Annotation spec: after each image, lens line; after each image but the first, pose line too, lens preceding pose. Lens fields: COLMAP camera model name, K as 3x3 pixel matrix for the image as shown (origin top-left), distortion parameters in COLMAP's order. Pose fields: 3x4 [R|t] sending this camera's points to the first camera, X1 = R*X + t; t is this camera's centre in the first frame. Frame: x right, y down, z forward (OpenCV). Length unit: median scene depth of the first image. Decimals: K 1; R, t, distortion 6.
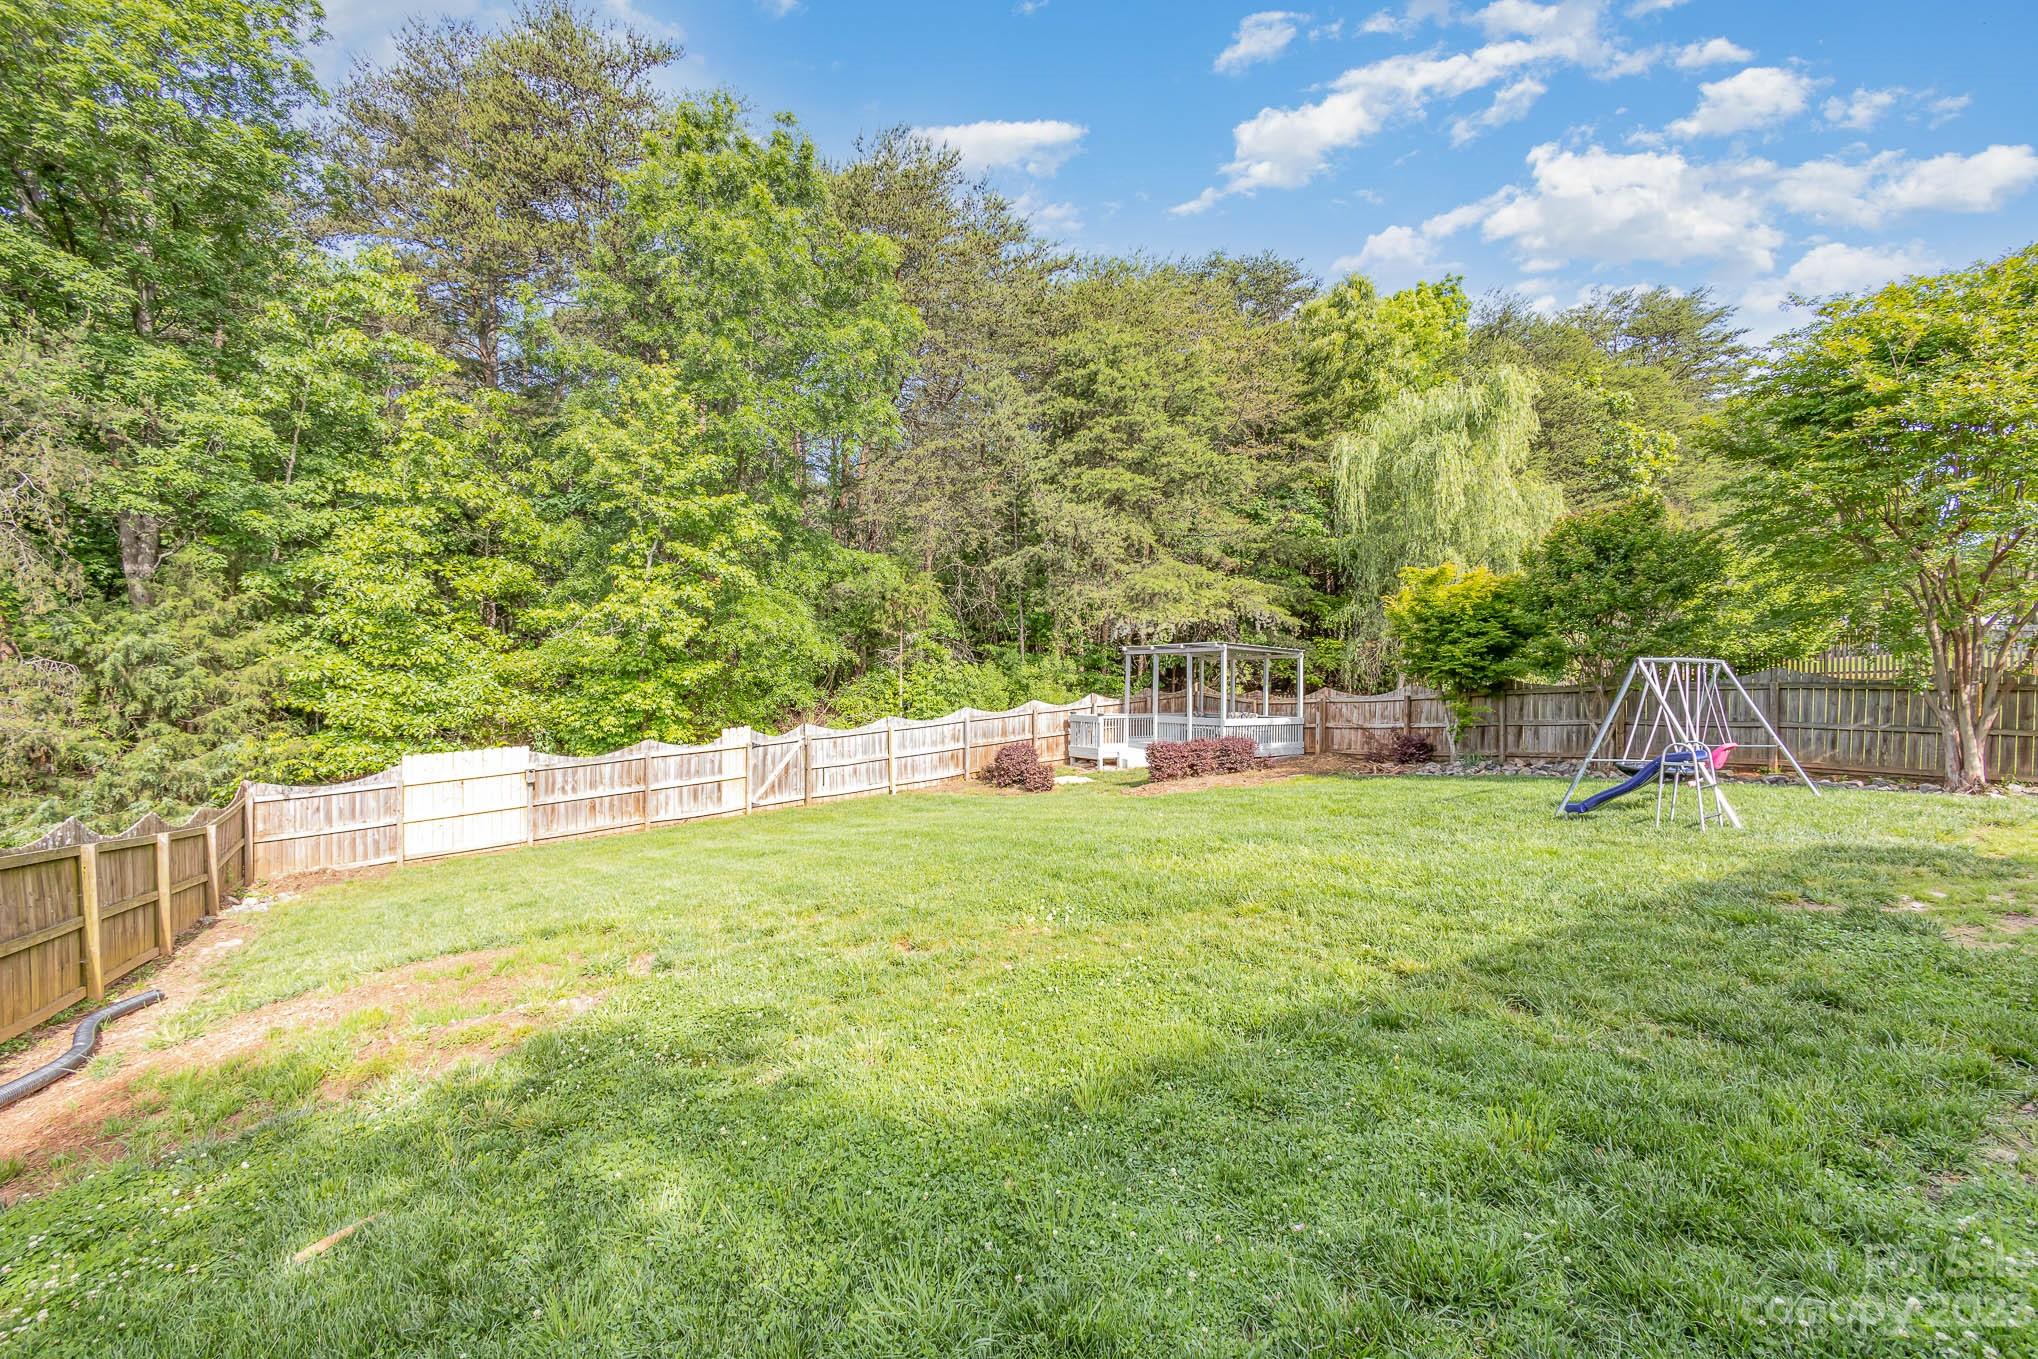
lens RADIAL K [[862.1, 0, 1019.0], [0, 862.1, 679.5], [0, 0, 1]] dist [0.001147, 0.000072]
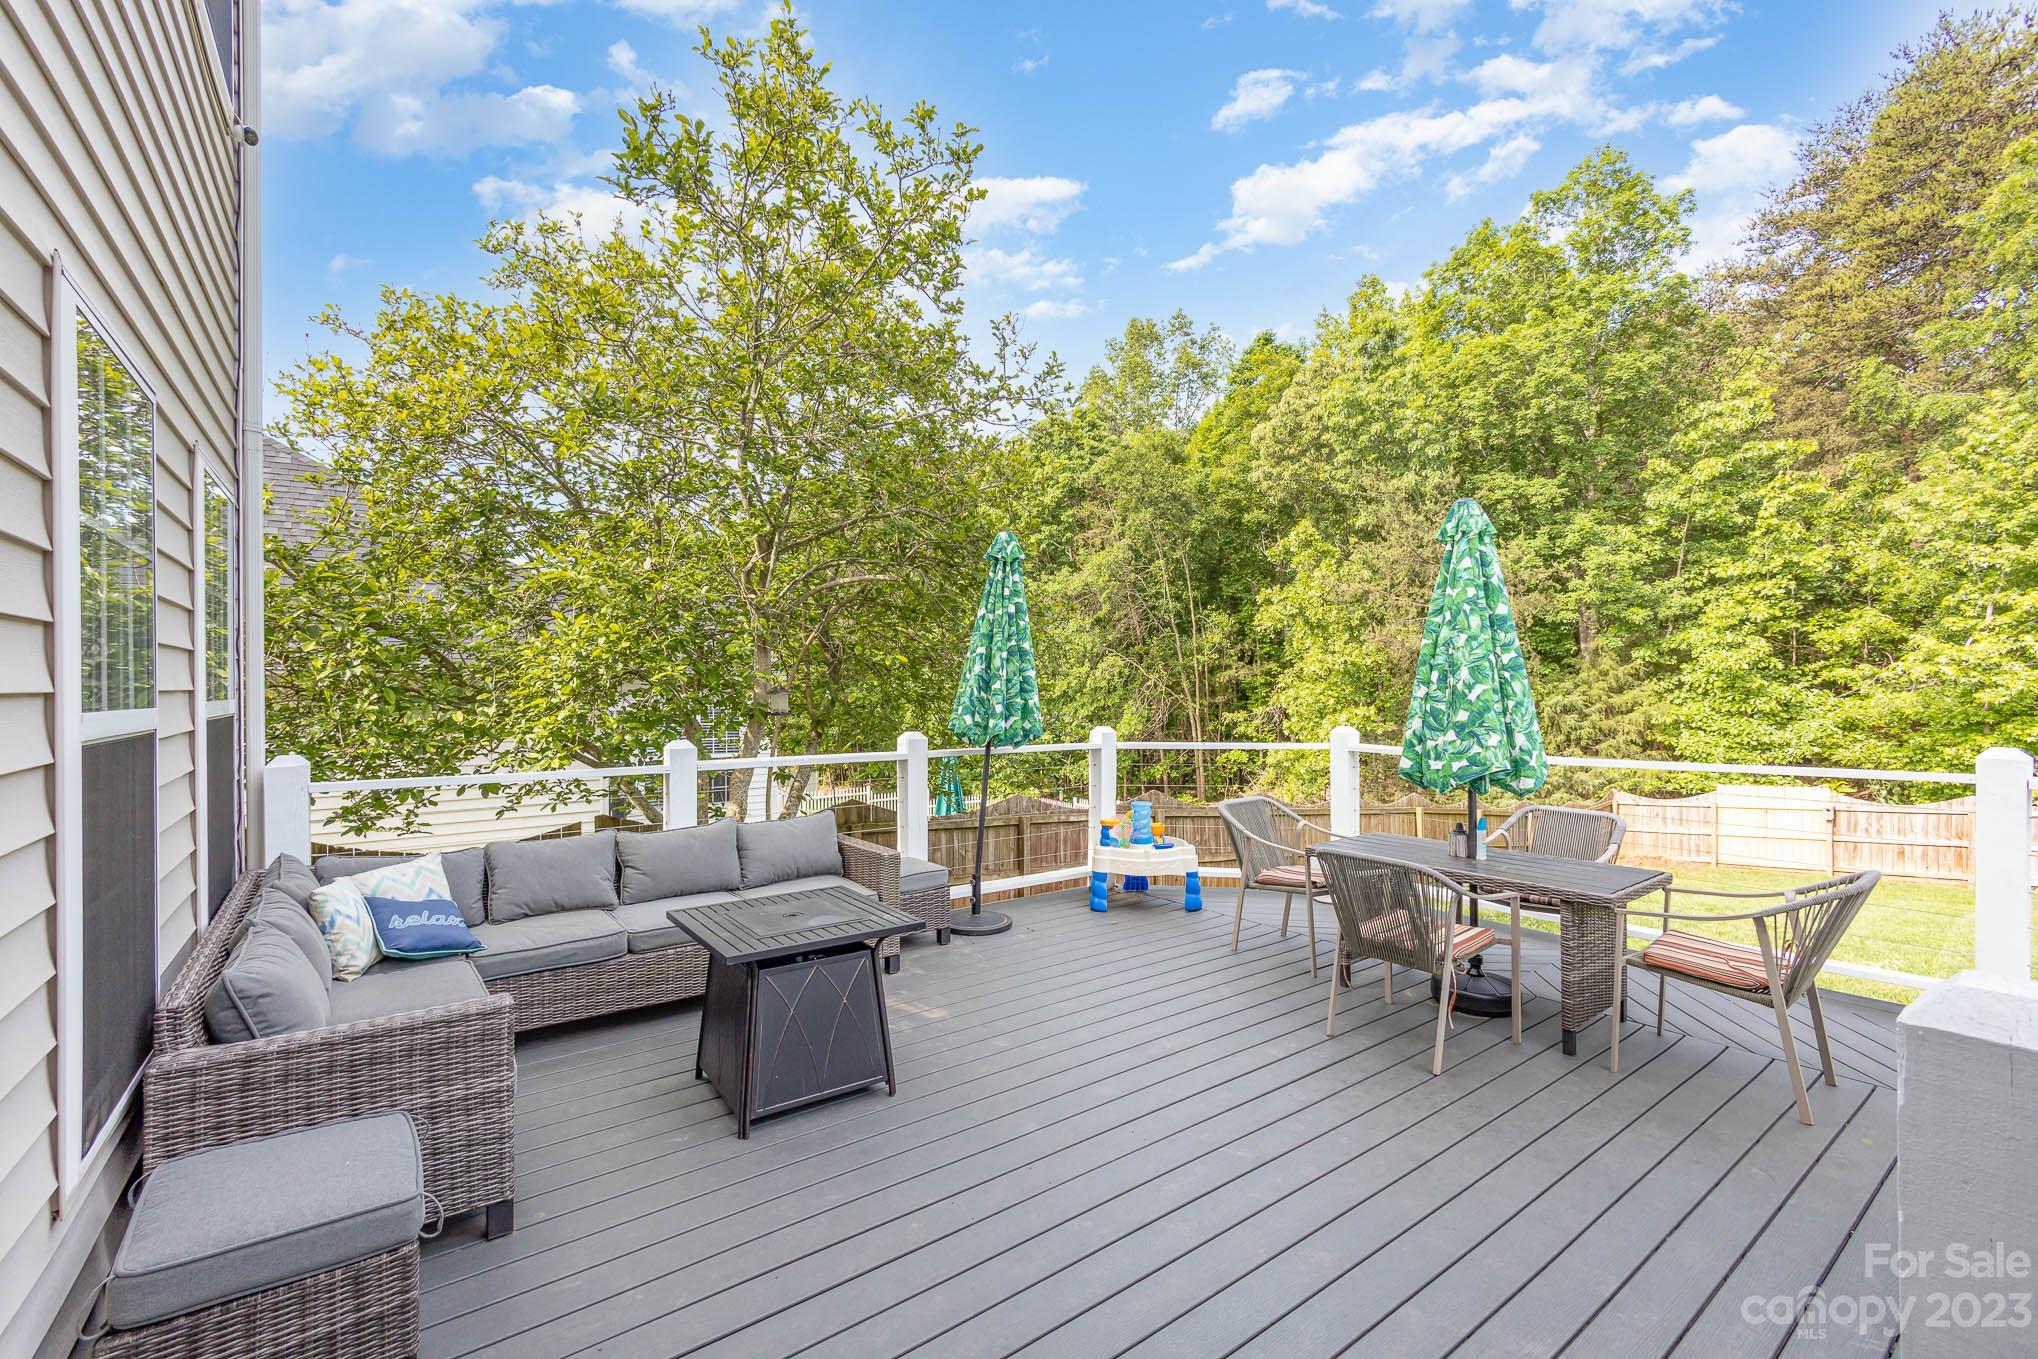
lens RADIAL K [[862.1, 0, 1019.0], [0, 862.1, 679.5], [0, 0, 1]] dist [0.001147, 0.000072]
pose [[0.078236, -0.005687, -0.996919, 0.490004], [0.001519, 0.999983, -0.005585, -0.062134], [0.996934, -0.001077, 0.078244, -0.169207]]
